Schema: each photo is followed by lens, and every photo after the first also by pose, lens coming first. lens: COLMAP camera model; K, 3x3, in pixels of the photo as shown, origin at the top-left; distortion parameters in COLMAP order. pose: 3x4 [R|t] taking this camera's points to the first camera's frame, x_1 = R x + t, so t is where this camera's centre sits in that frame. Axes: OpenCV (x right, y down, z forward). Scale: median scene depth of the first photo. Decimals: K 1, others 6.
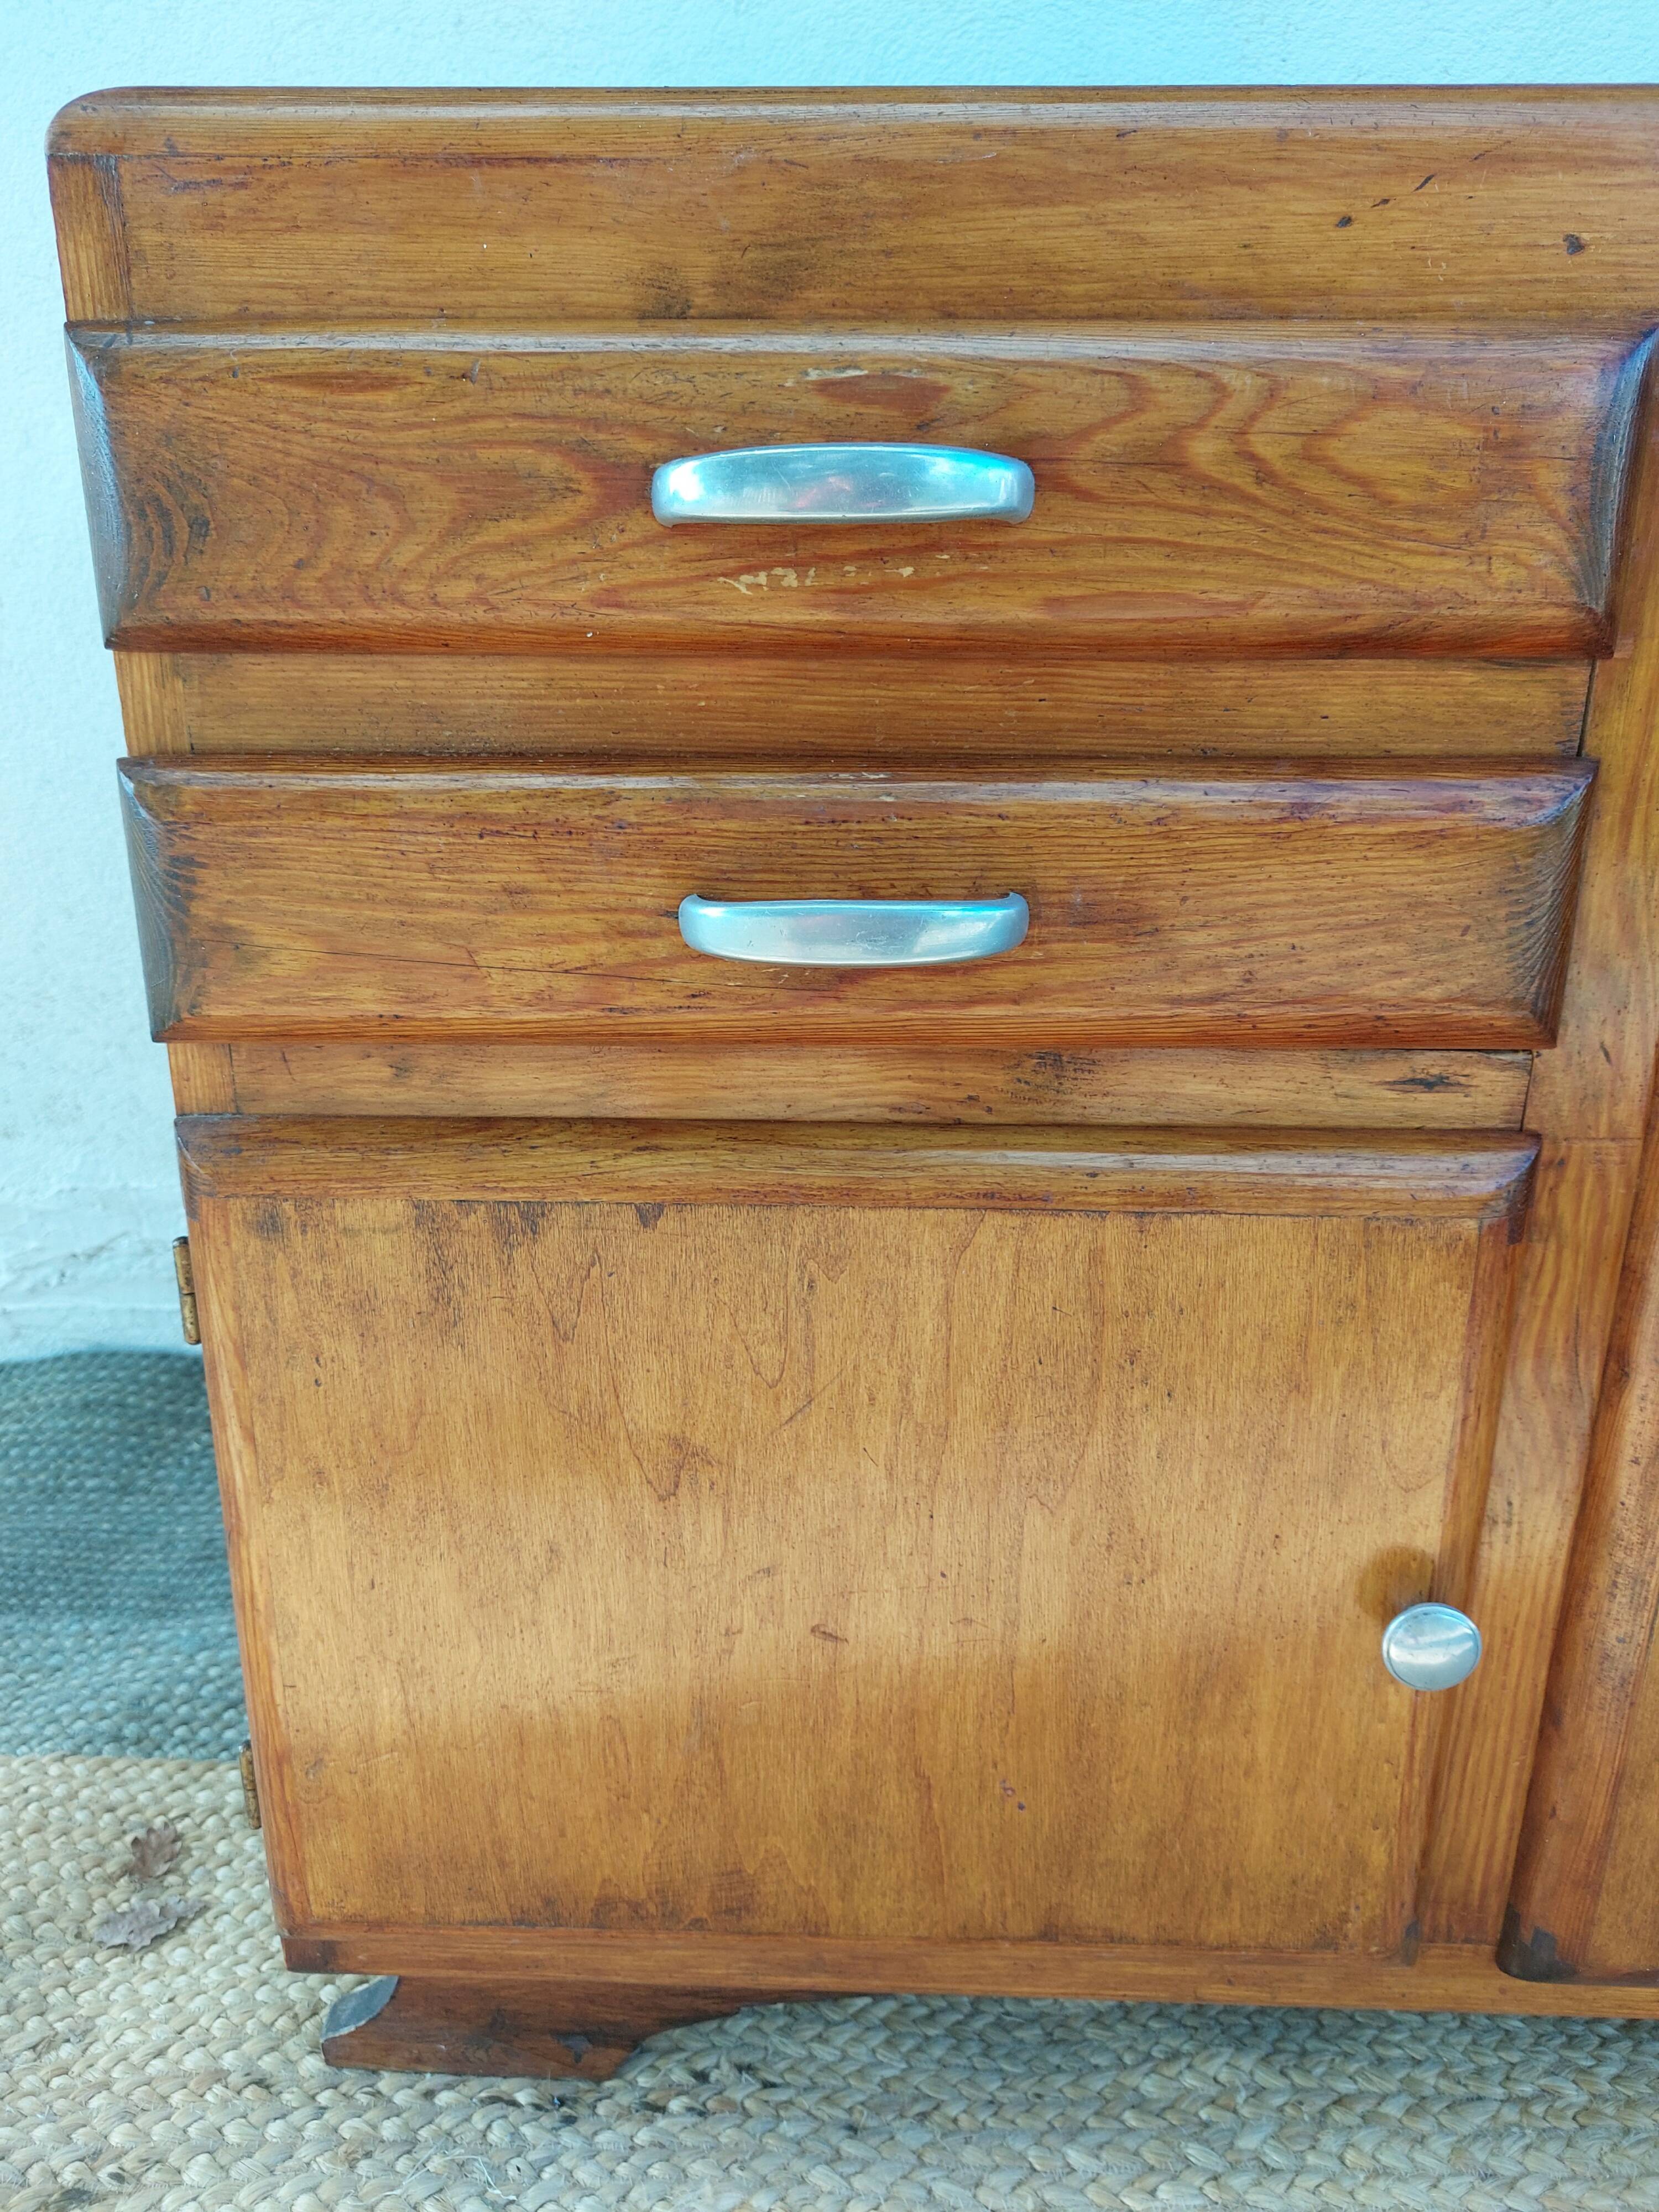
lens RADIAL K [[1635.7, 0, 801.6], [0, 1635.7, 1121.1], [0, 0, 1]] dist [0.024020, -0.034955]
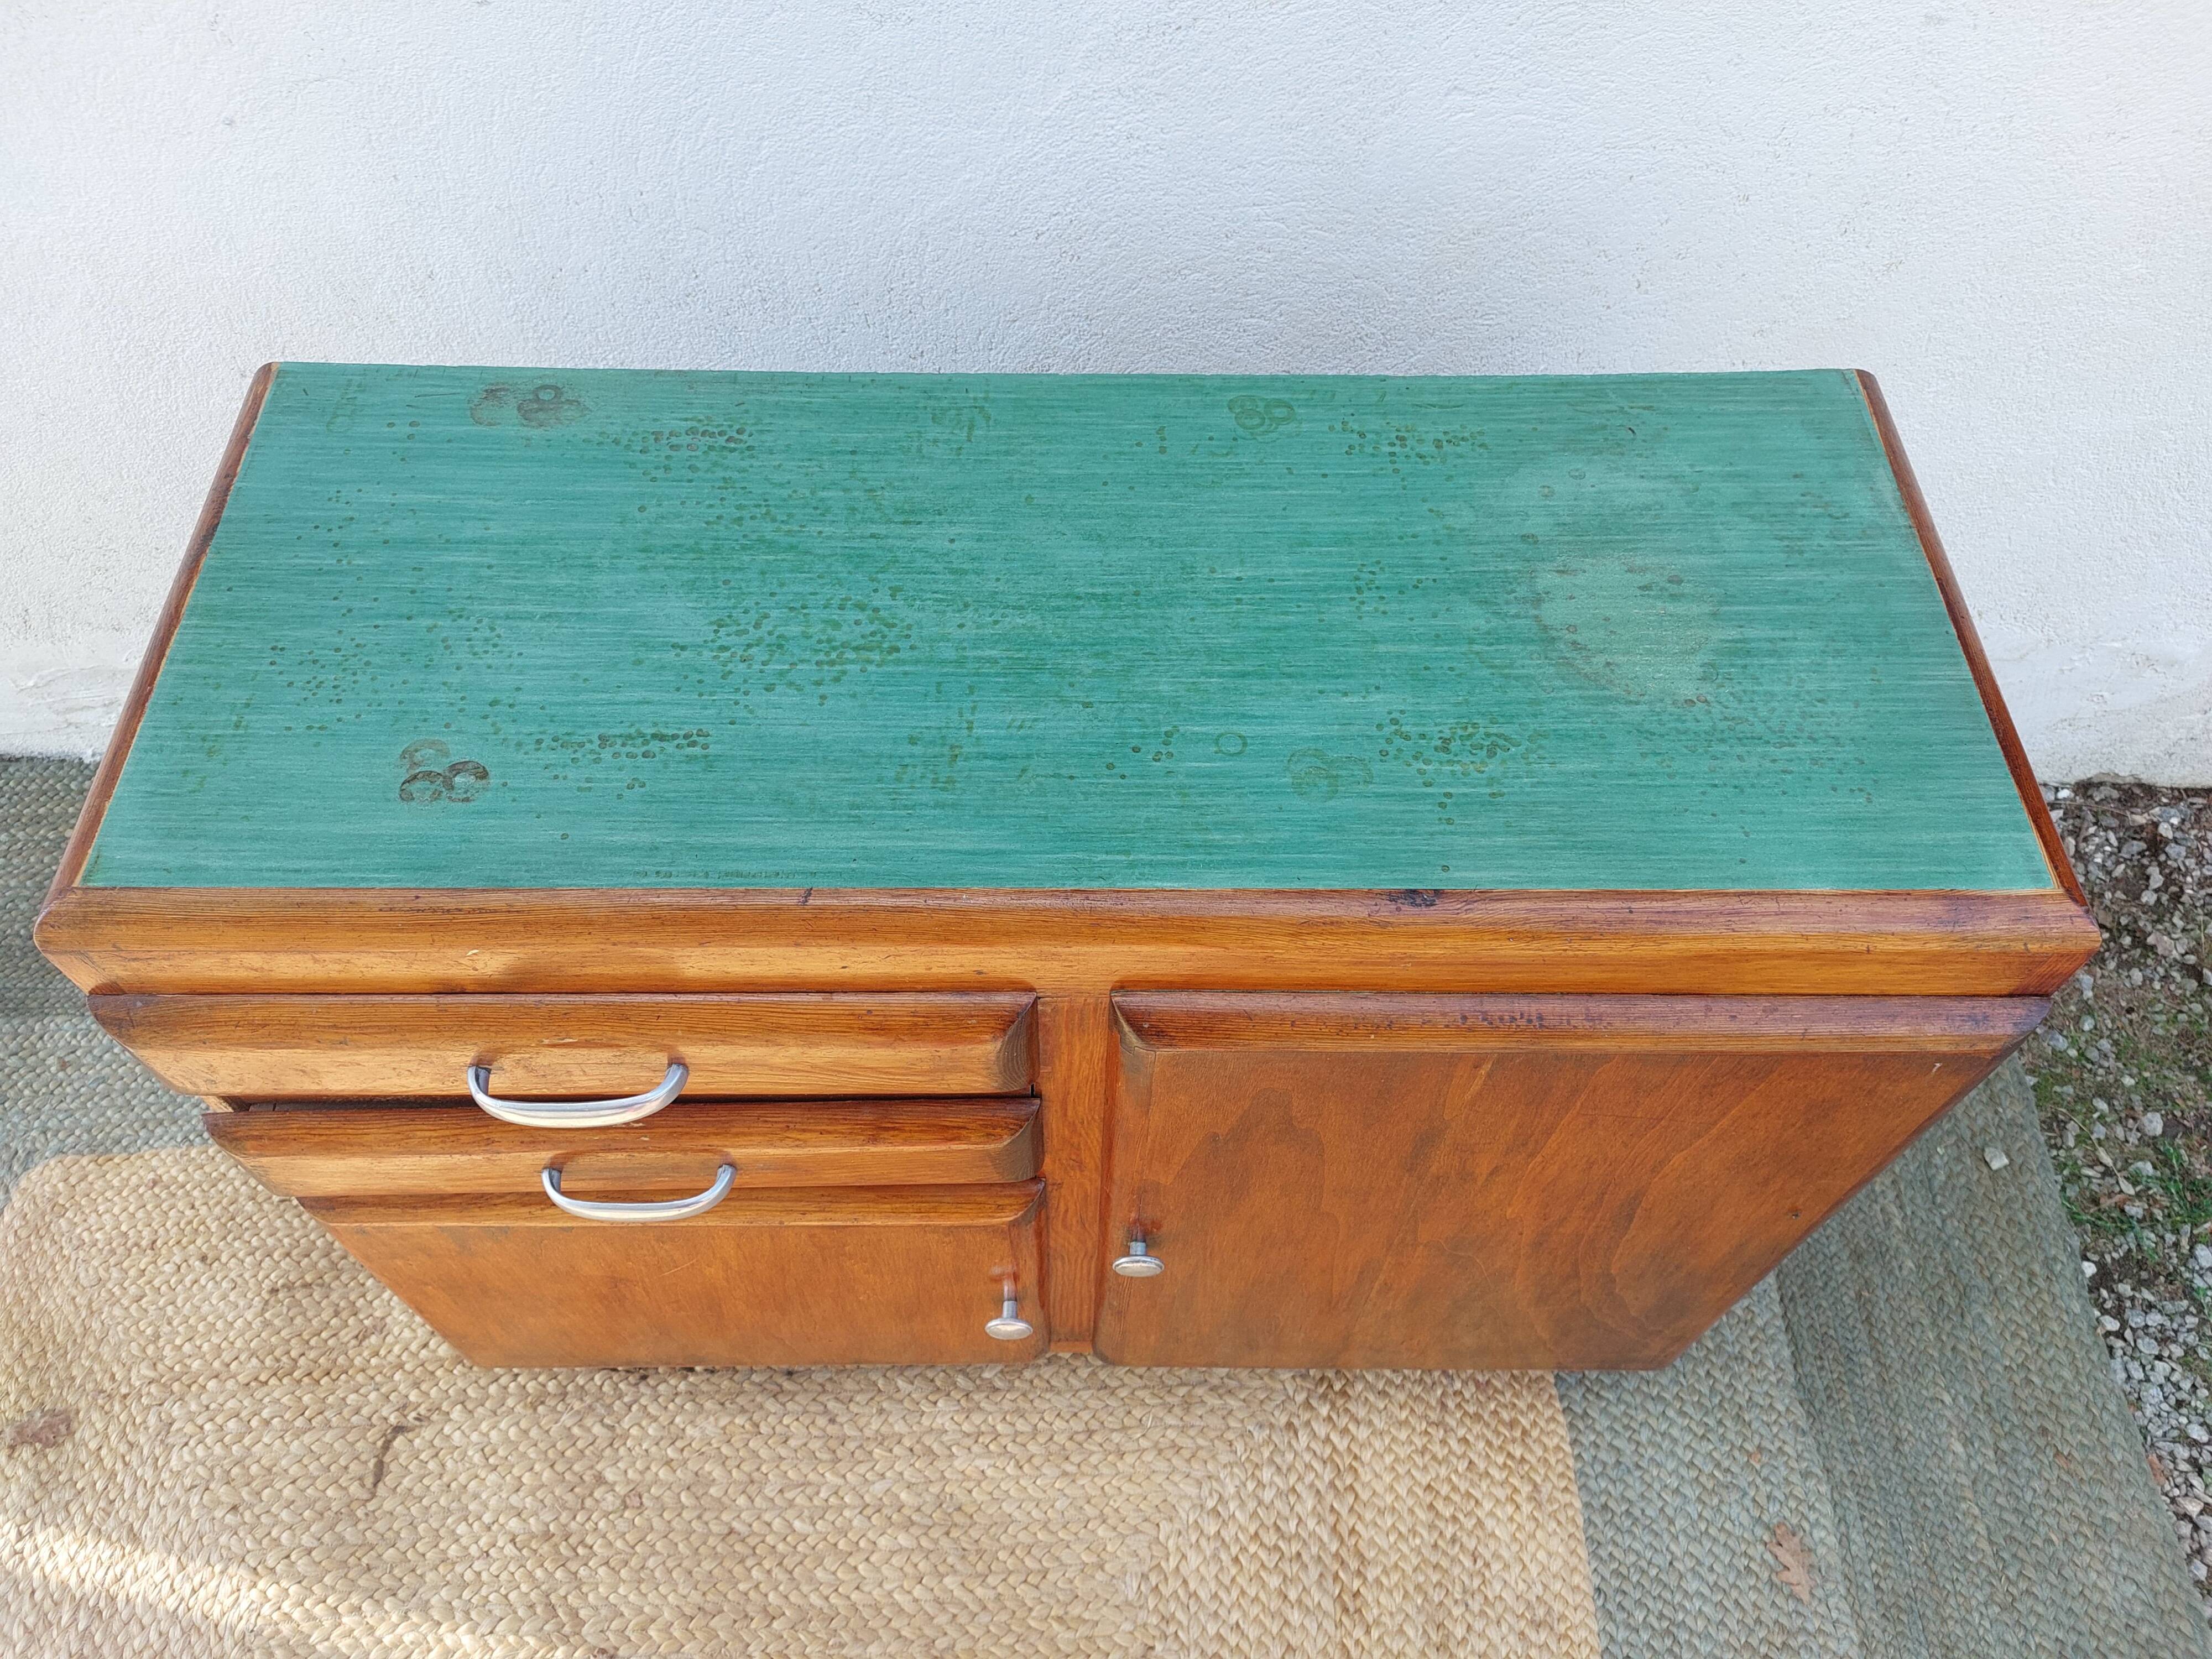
lens RADIAL K [[1635.7, 0, 1085.8], [0, 1635.7, 855.3], [0, 0, 1]] dist [0.024020, -0.034955]
pose [[0.998969, -0.034444, 0.029567, 0.431075], [0.008504, 0.781826, 0.623439, -1.355855], [-0.044590, -0.622545, 0.781313, -0.206518]]
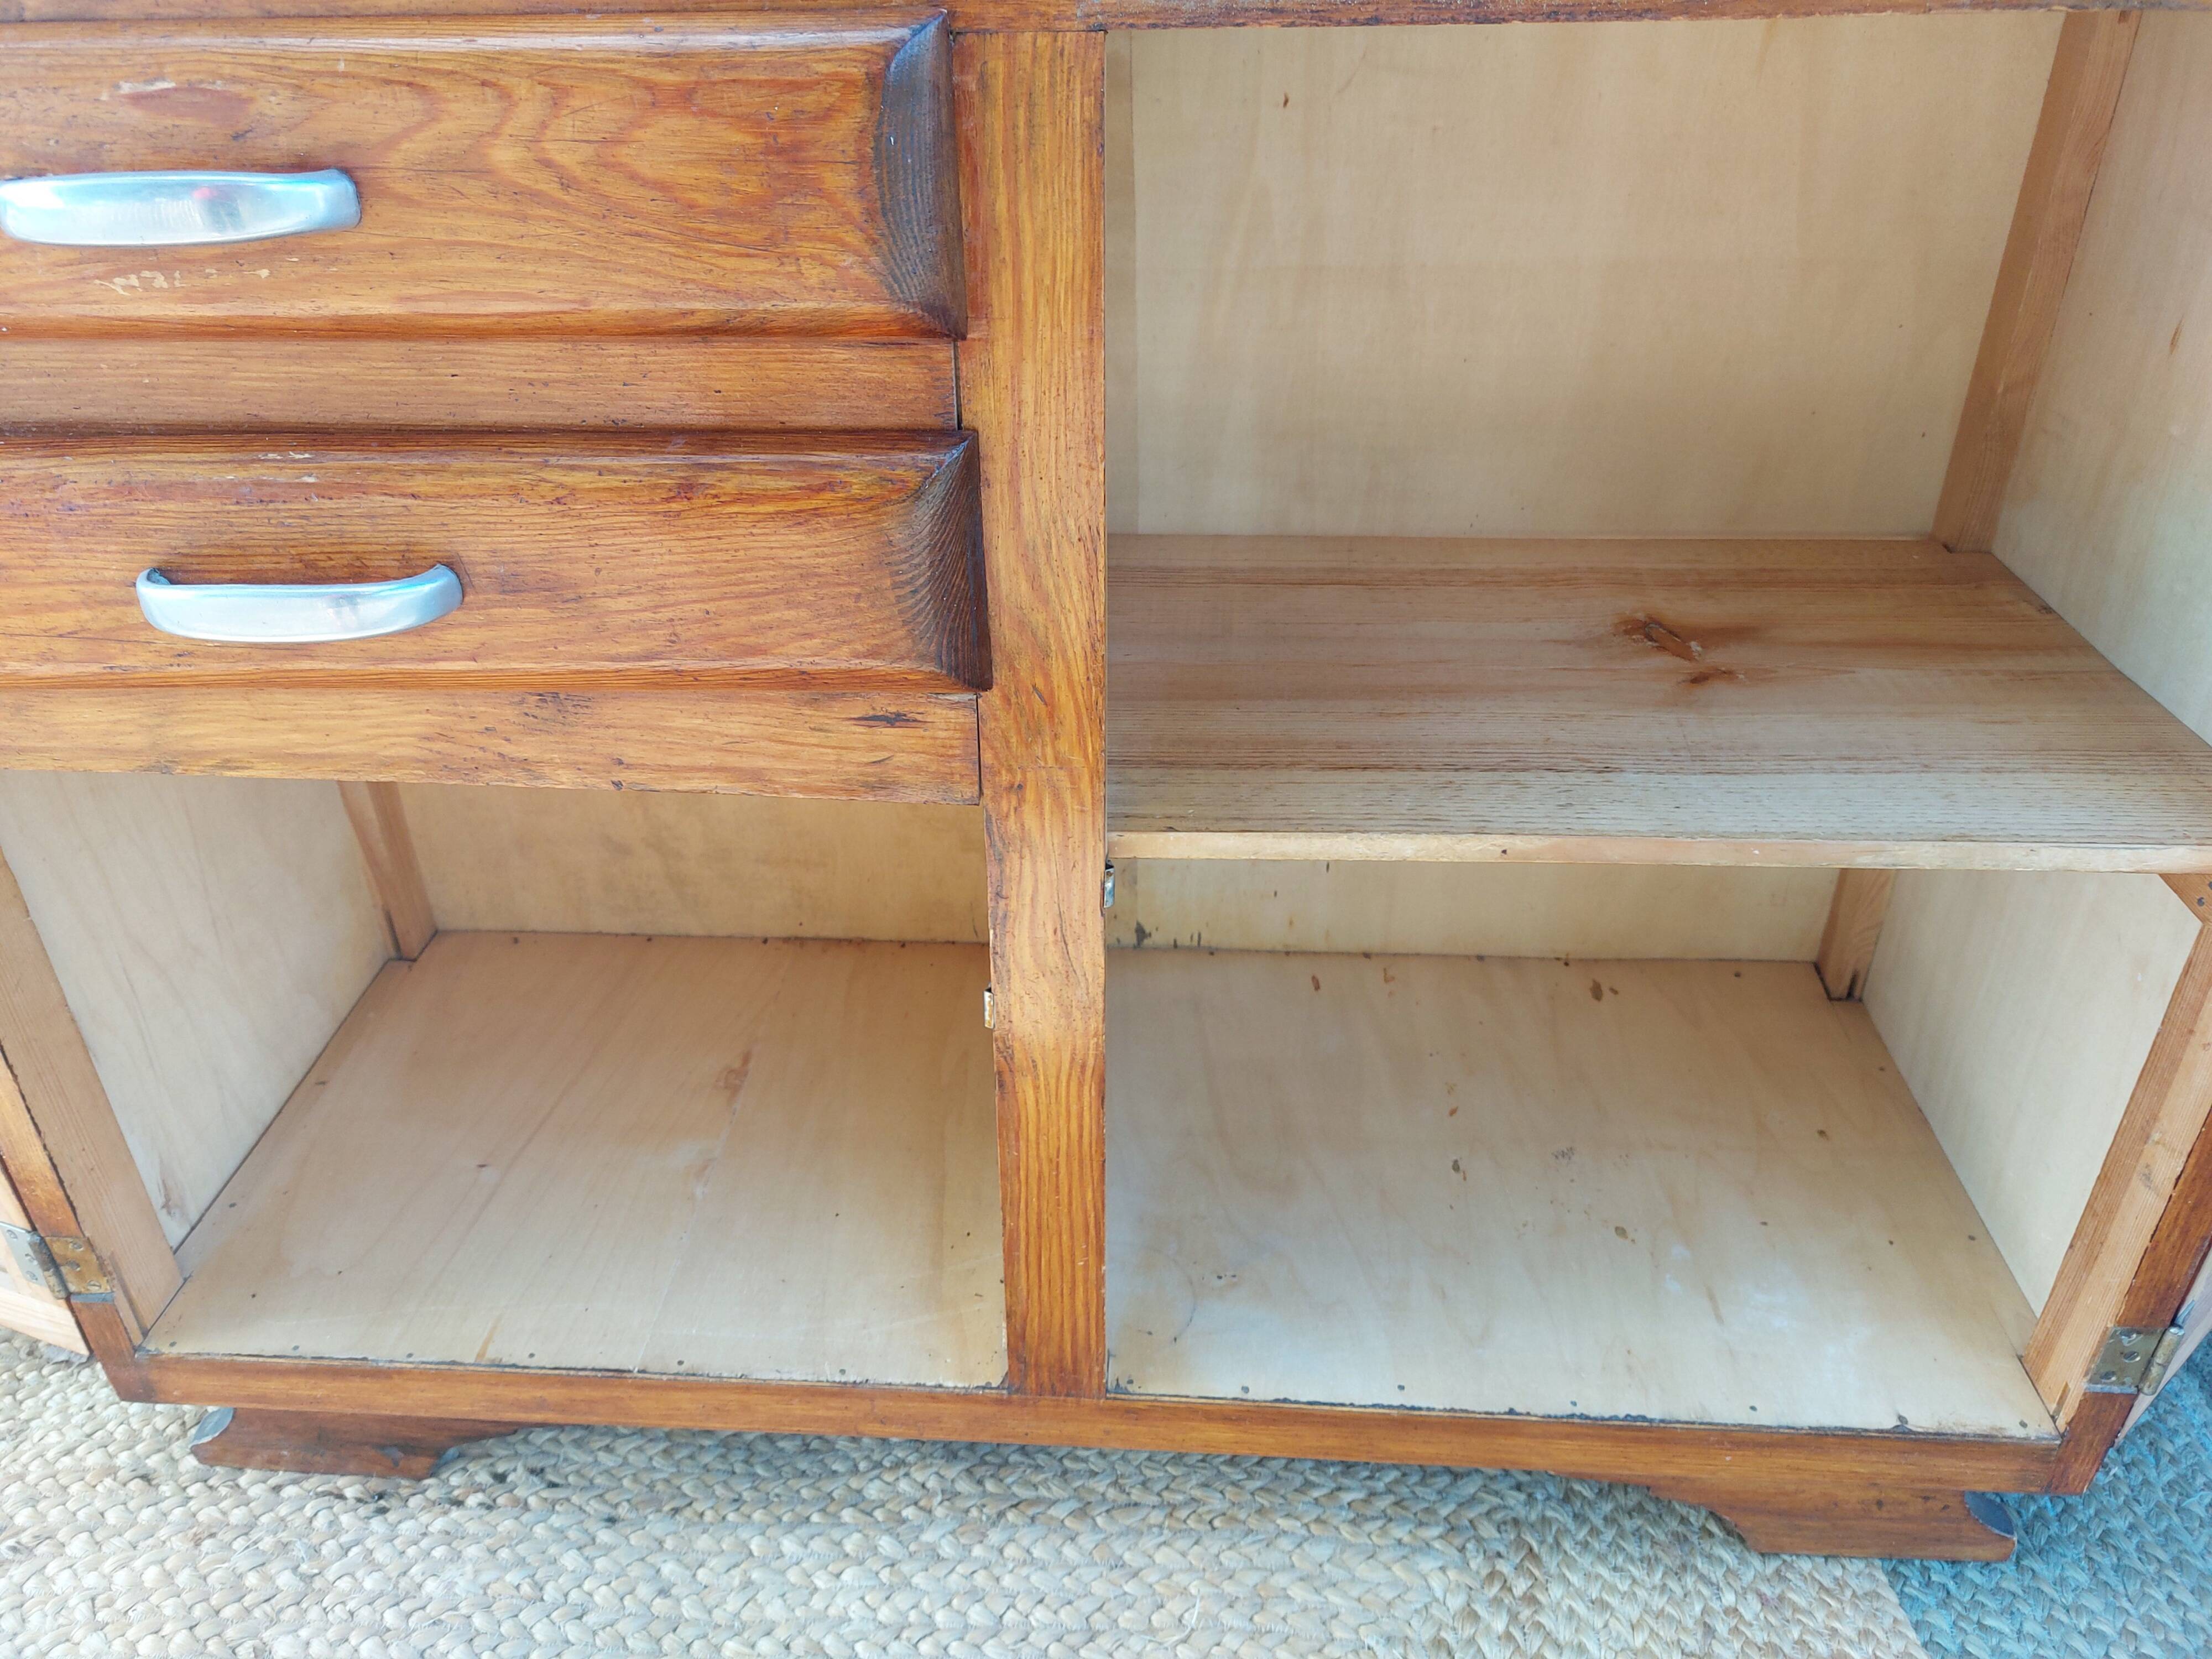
lens RADIAL K [[1635.7, 0, 1068.0], [0, 1635.7, 850.6], [0, 0, 1]] dist [0.024020, -0.034955]
pose [[0.999273, -0.002666, -0.038025, 0.512896], [0.011220, 0.973932, 0.226561, -0.172879], [0.036429, -0.226823, 0.973255, -0.071127]]
